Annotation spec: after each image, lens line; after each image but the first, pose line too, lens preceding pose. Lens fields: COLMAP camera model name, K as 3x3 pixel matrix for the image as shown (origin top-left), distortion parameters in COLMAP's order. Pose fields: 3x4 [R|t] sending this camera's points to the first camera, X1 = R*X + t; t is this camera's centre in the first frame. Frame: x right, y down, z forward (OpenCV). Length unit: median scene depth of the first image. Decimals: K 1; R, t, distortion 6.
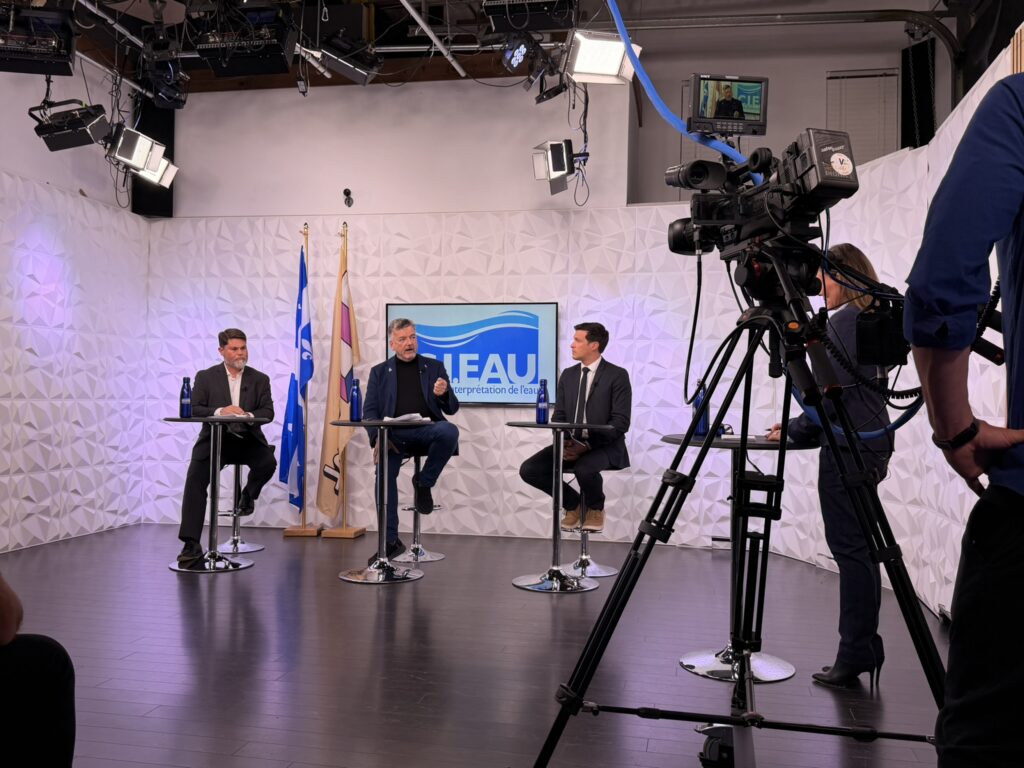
lens RADIAL K [[906.7, 0, 510.6], [0, 906.7, 385.5], [0, 0, 1]] dist [0.098192, -0.131024]
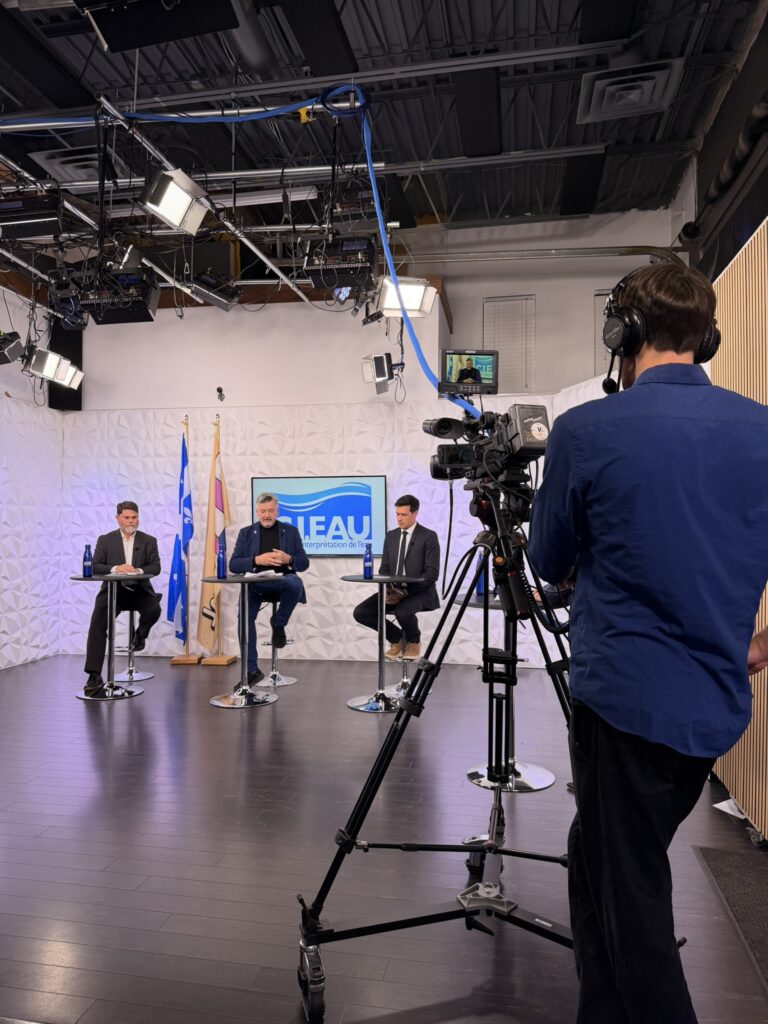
lens RADIAL K [[721.9, 0, 389.0], [0, 721.9, 510.0], [0, 0, 1]] dist [0.070997, -0.084024]
pose [[0.999587, -0.015872, 0.023977, 0.030462], [0.016129, 0.999814, -0.010565, -0.031638], [-0.023804, 0.010947, 0.999657, -0.011127]]
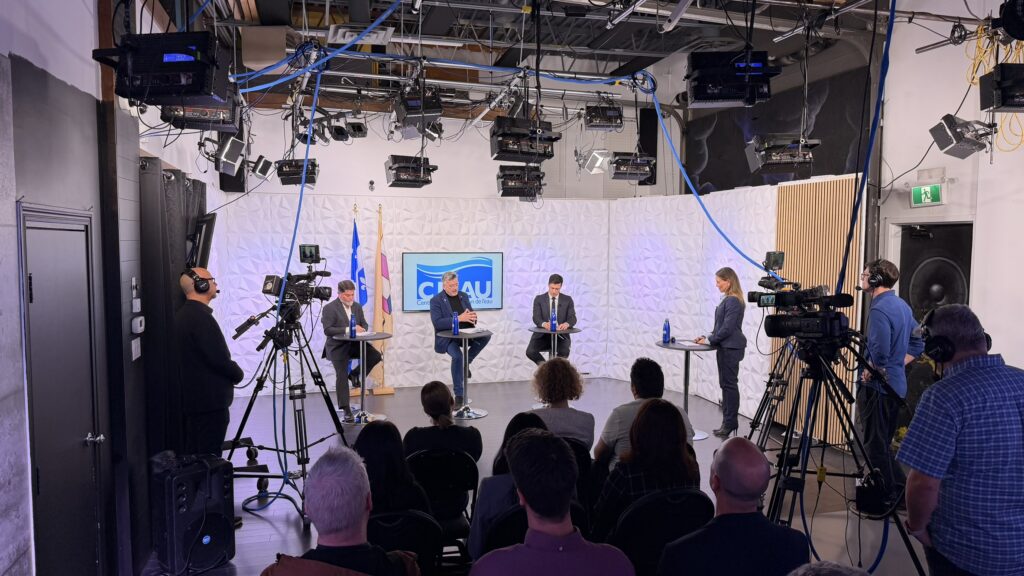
lens RADIAL K [[722.3, 0, 518.1], [0, 722.3, 293.6], [0, 0, 1]] dist [0.111916, 0.001720]
pose [[0.892297, -0.044776, 0.449223, -0.558664], [0.002723, 0.995585, 0.093825, -0.142068], [-0.451440, -0.082497, 0.888479, -0.287512]]
